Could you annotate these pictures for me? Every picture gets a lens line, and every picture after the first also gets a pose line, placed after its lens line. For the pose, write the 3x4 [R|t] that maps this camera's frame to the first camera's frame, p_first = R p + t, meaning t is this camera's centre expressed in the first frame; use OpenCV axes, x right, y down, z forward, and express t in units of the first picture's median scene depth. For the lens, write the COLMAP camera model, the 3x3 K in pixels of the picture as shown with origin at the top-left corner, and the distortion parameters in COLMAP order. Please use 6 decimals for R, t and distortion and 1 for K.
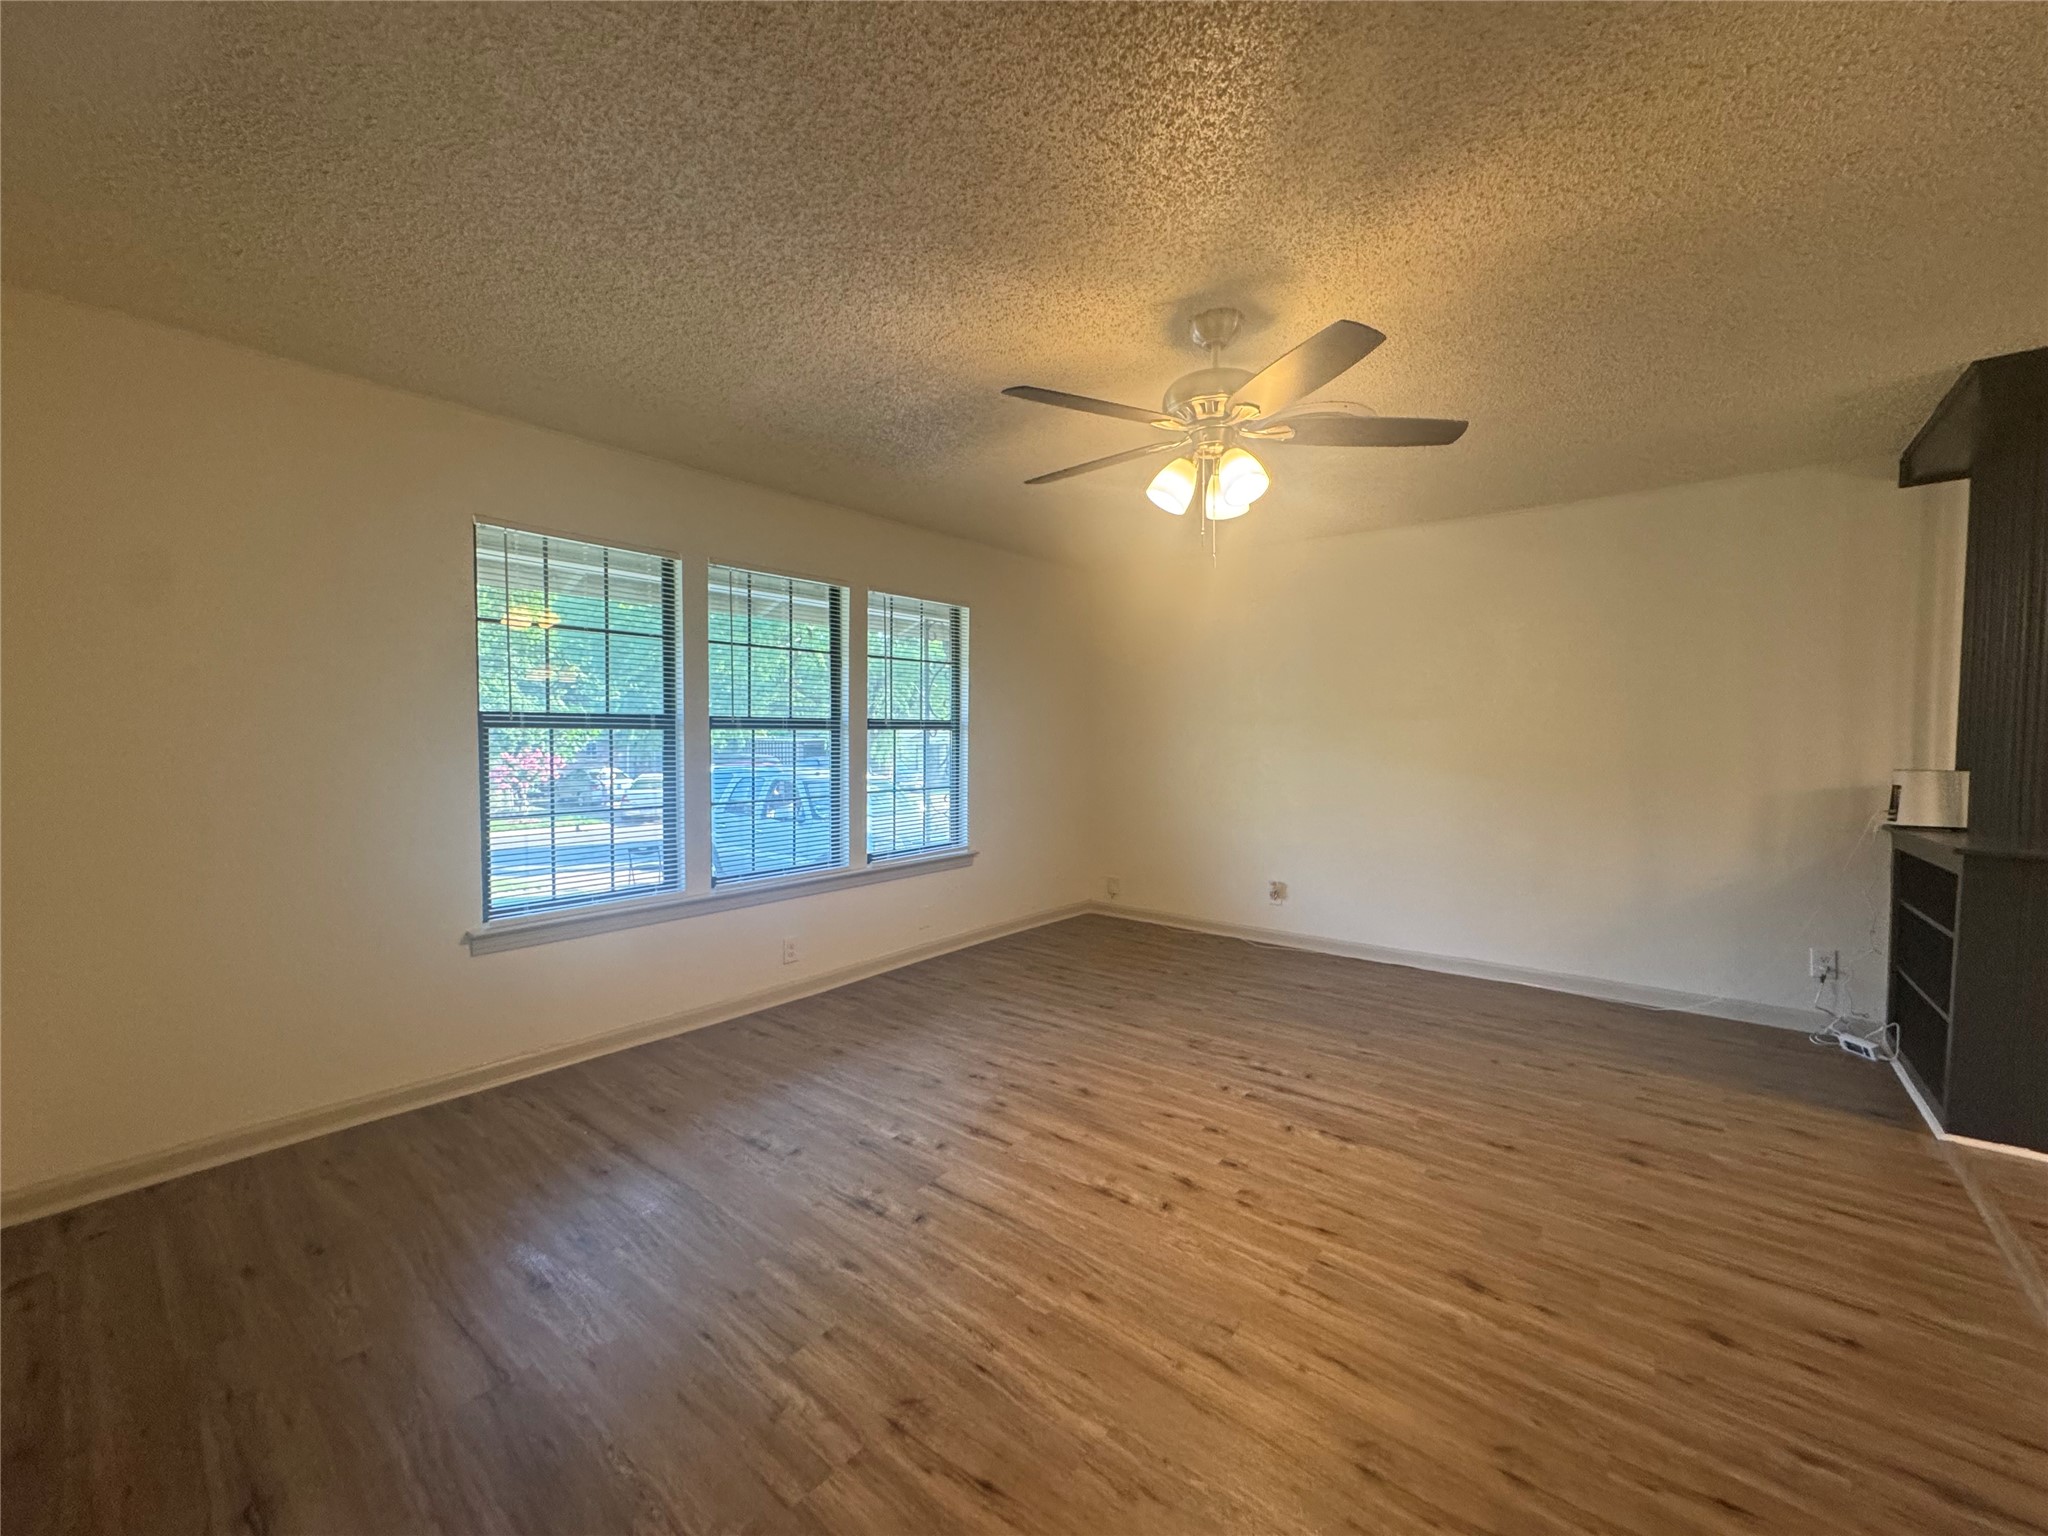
lens RADIAL K [[814.8, 0, 1027.5], [0, 814.8, 761.7], [0, 0, 1]] dist [-0.002863, 0.000465]
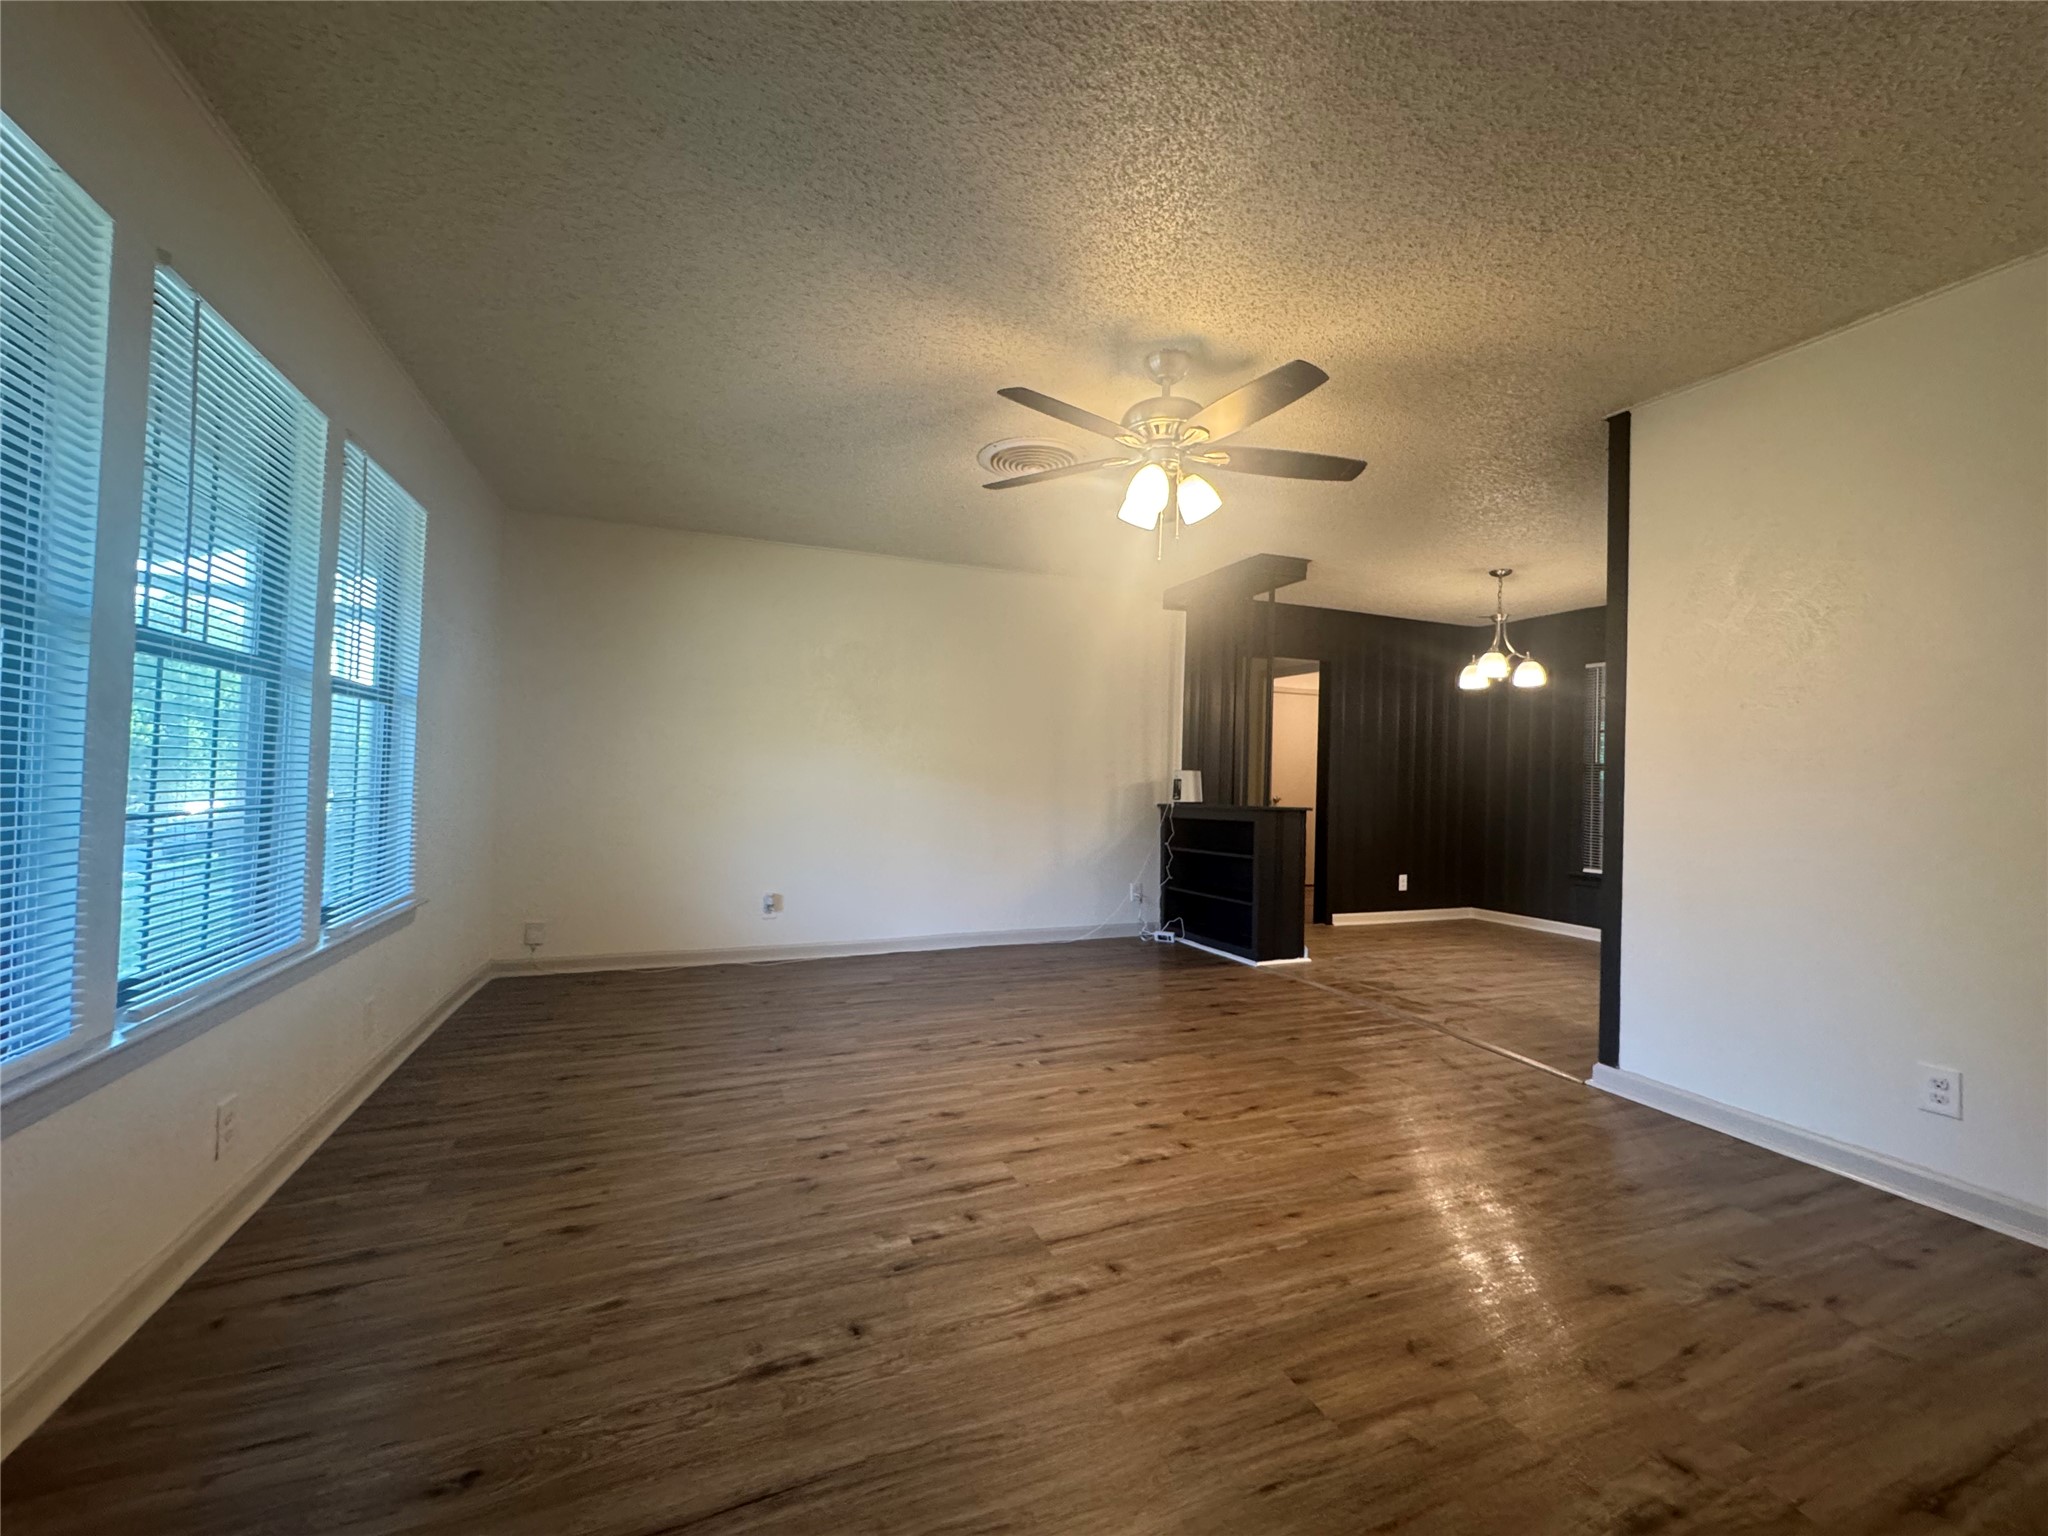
lens RADIAL K [[814.8, 0, 1027.5], [0, 814.8, 761.7], [0, 0, 1]] dist [-0.002863, 0.000465]
pose [[0.480367, 0.027316, 0.876642, -0.749096], [0.010859, 0.999253, -0.037087, 0.061982], [-0.877000, 0.027335, 0.479712, 0.544348]]
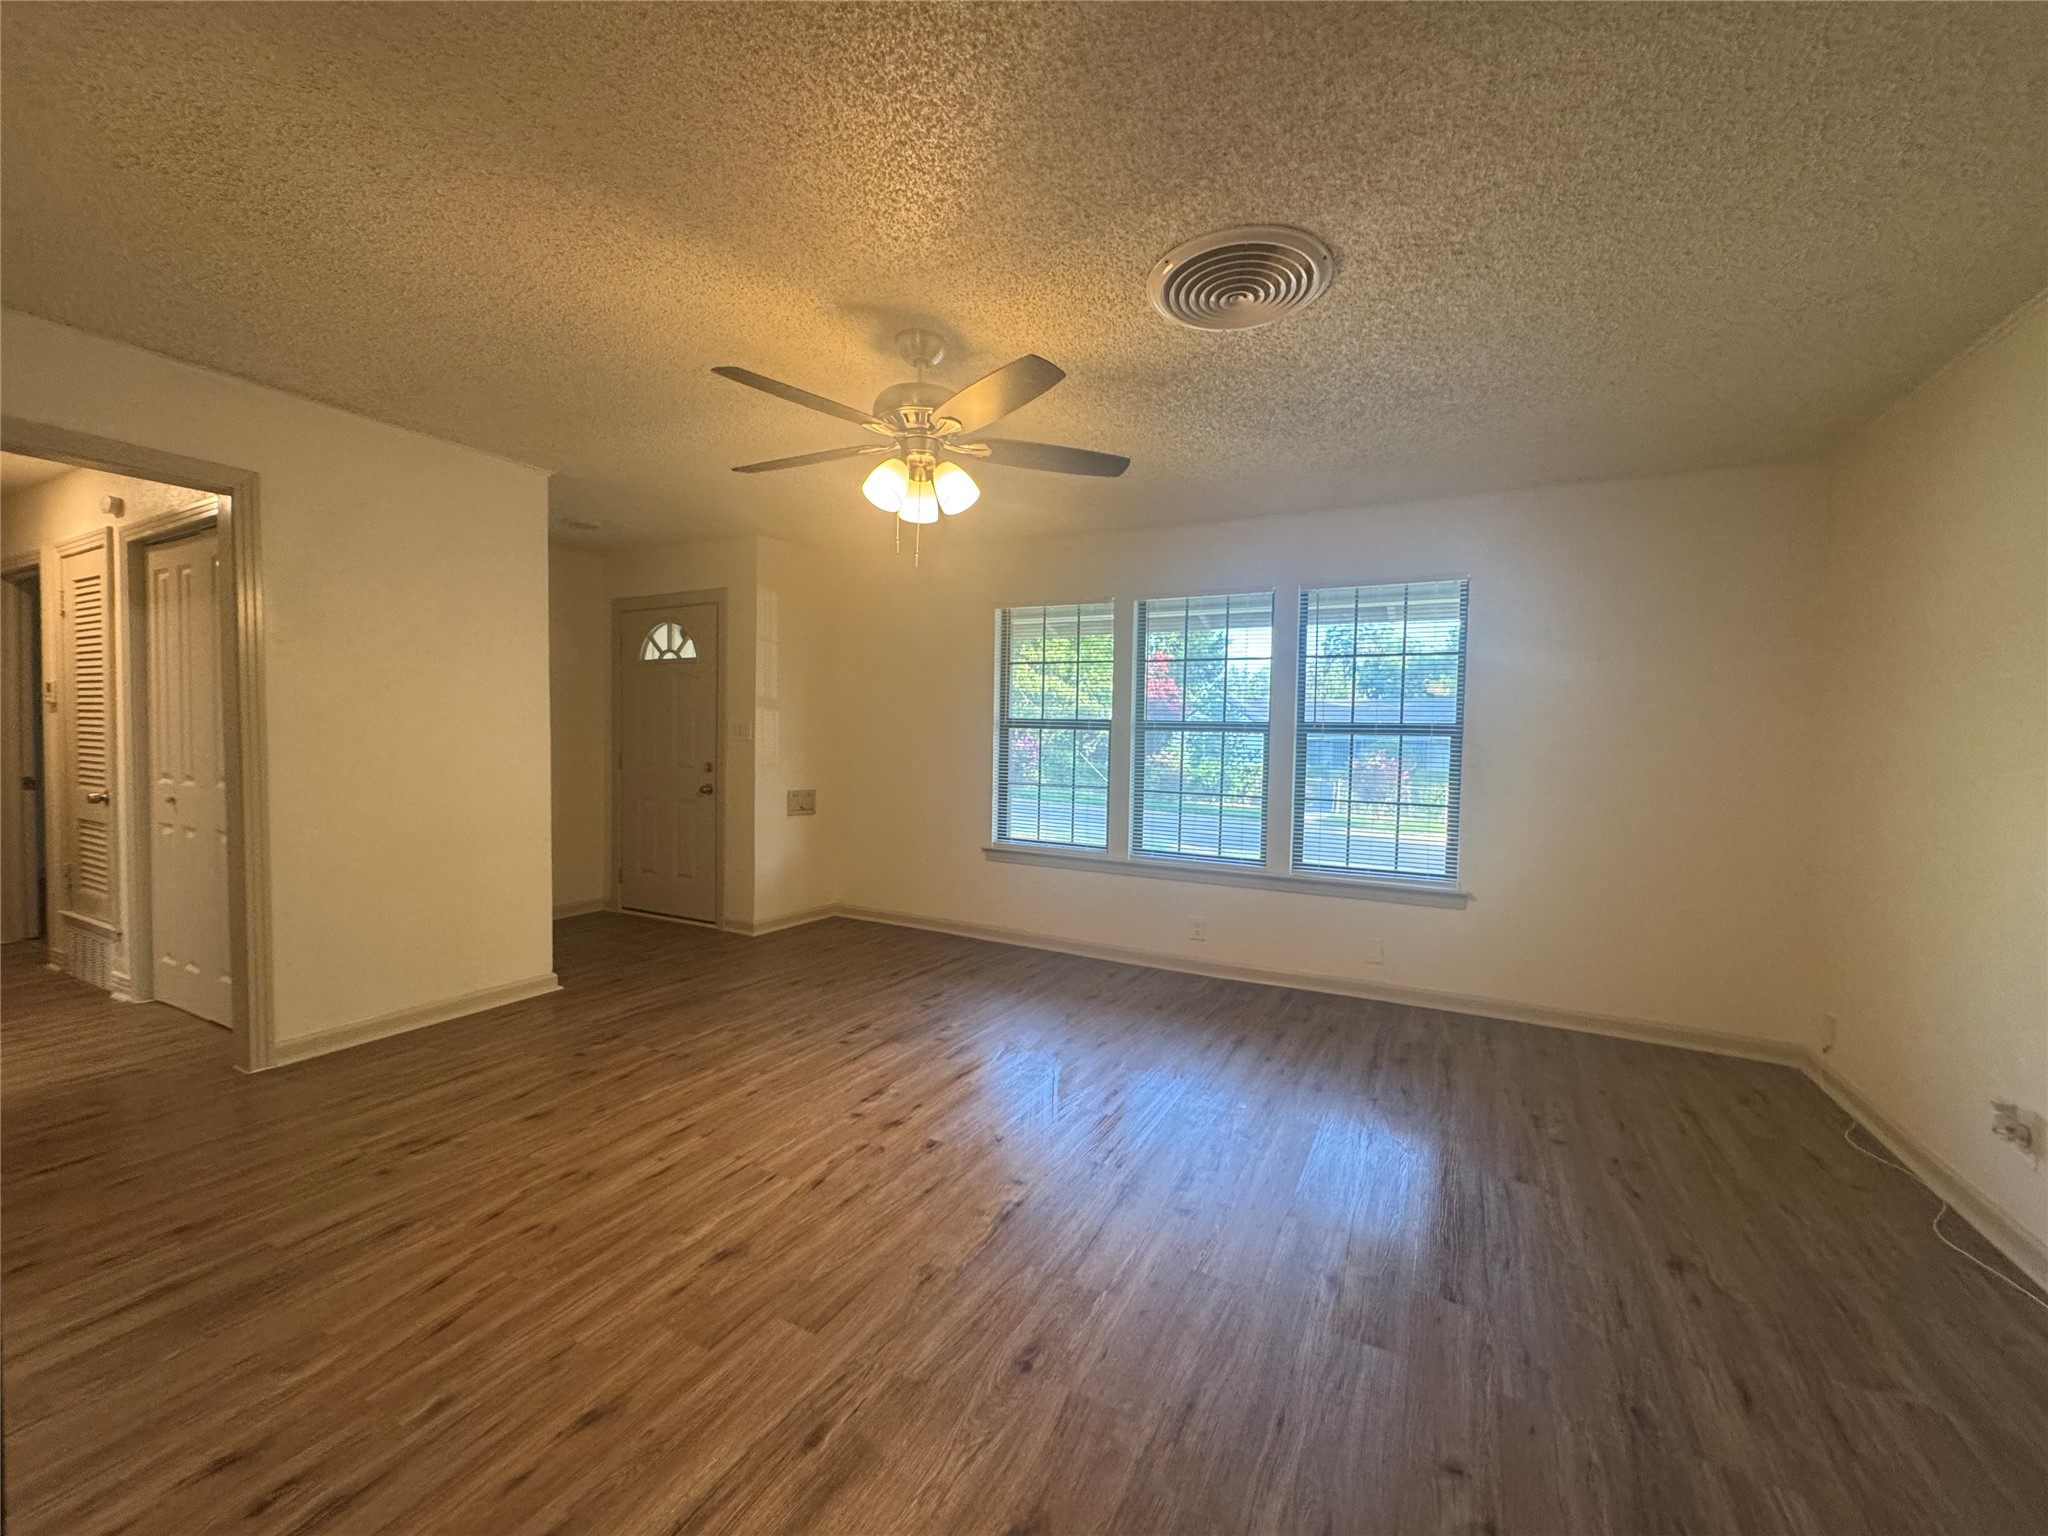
lens RADIAL K [[820.2, 0, 1024.0], [0, 820.2, 768.0], [0, 0, 1]] dist [-0.001362, -0.000044]
pose [[0.198588, 0.038249, -0.979336, 1.153160], [-0.057967, 0.997947, 0.027222, -0.007434], [0.978367, 0.051363, 0.200398, 0.813840]]
